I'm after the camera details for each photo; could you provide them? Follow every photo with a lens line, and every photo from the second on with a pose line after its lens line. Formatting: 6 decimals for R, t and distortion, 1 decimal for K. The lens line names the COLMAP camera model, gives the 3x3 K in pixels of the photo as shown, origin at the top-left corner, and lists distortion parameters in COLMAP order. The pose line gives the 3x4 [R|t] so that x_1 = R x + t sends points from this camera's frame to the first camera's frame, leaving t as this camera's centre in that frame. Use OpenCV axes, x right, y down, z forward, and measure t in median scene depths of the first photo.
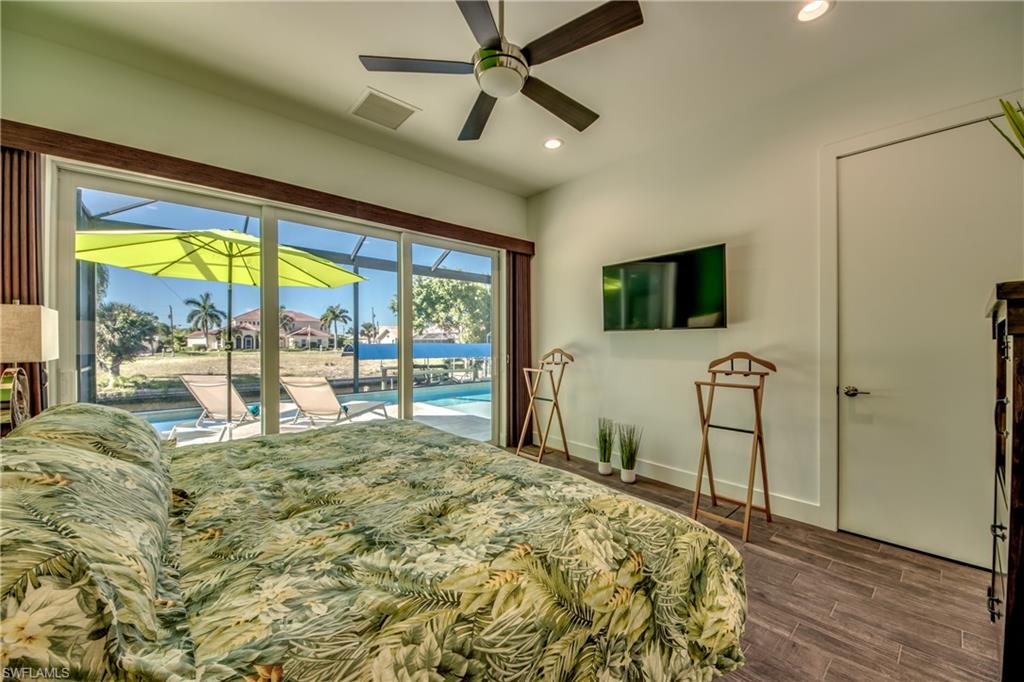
lens RADIAL K [[395.2, 0, 505.5], [0, 395.2, 346.8], [0, 0, 1]] dist [0.009877, -0.012236]
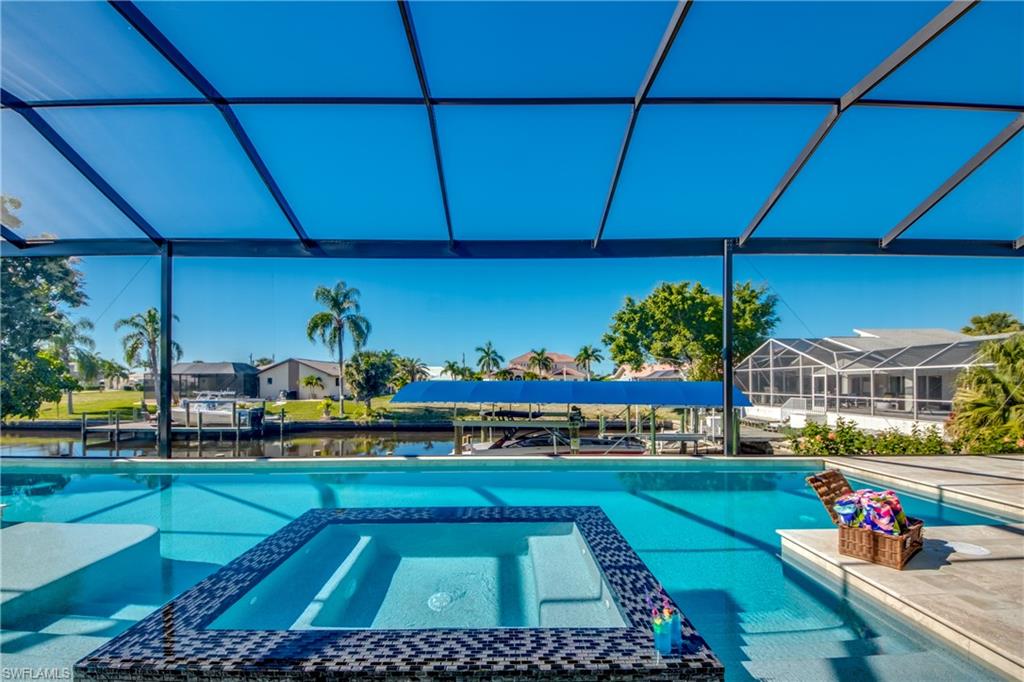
lens RADIAL K [[397.6, 0, 513.9], [0, 397.6, 374.3], [0, 0, 1]] dist [0.022984, -0.021049]
pose [[0.784672, -0.013891, -0.619755, 0.084789], [-0.004967, 0.999576, -0.028692, -0.000627], [0.619891, 0.025592, 0.784271, 0.191030]]
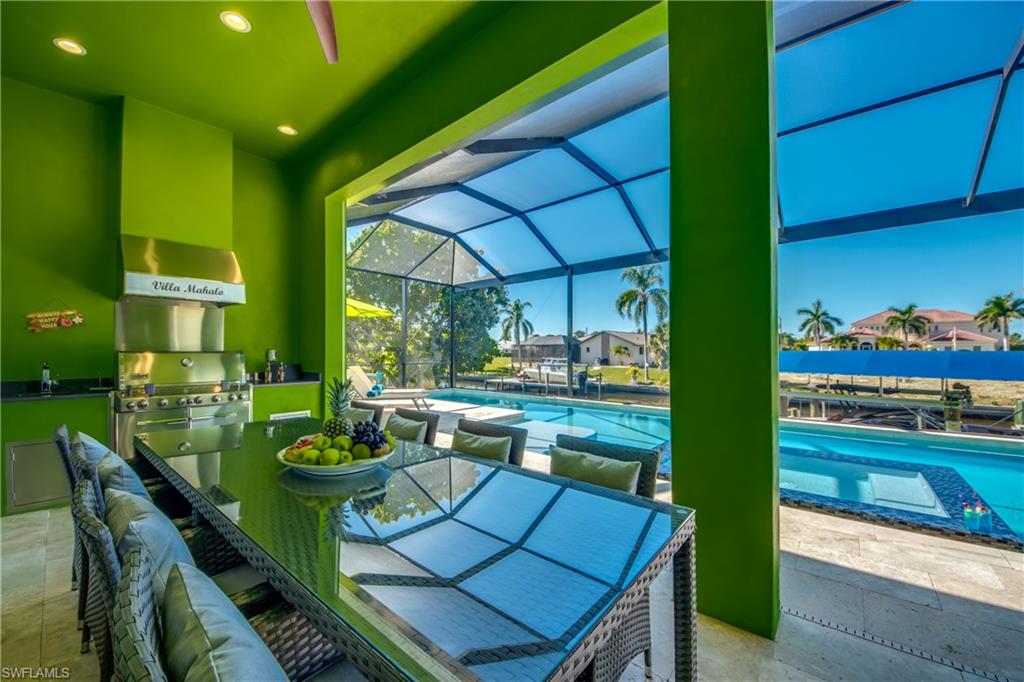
lens RADIAL K [[385.8, 0, 502.3], [0, 385.8, 350.9], [0, 0, 1]] dist [0.020202, -0.018614]
pose [[0.157433, -0.000935, -0.987529, 0.115916], [-0.009716, 0.999950, -0.002496, -0.001015], [0.987482, 0.009988, 0.157416, 0.152804]]
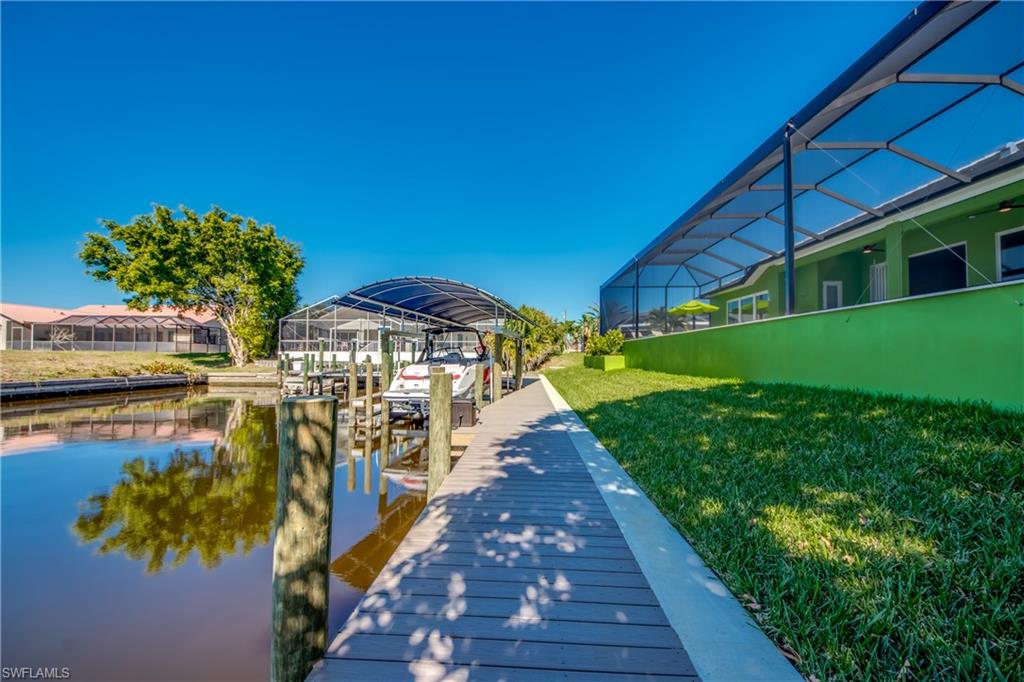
lens RADIAL K [[385.0, 0, 516.6], [0, 385.0, 350.8], [0, 0, 1]] dist [0.029043, -0.022322]
pose [[0.681719, 0.010950, 0.731532, -0.247546], [-0.000820, 0.999899, -0.014203, 0.034507], [-0.731613, 0.009083, 0.681659, 0.187431]]
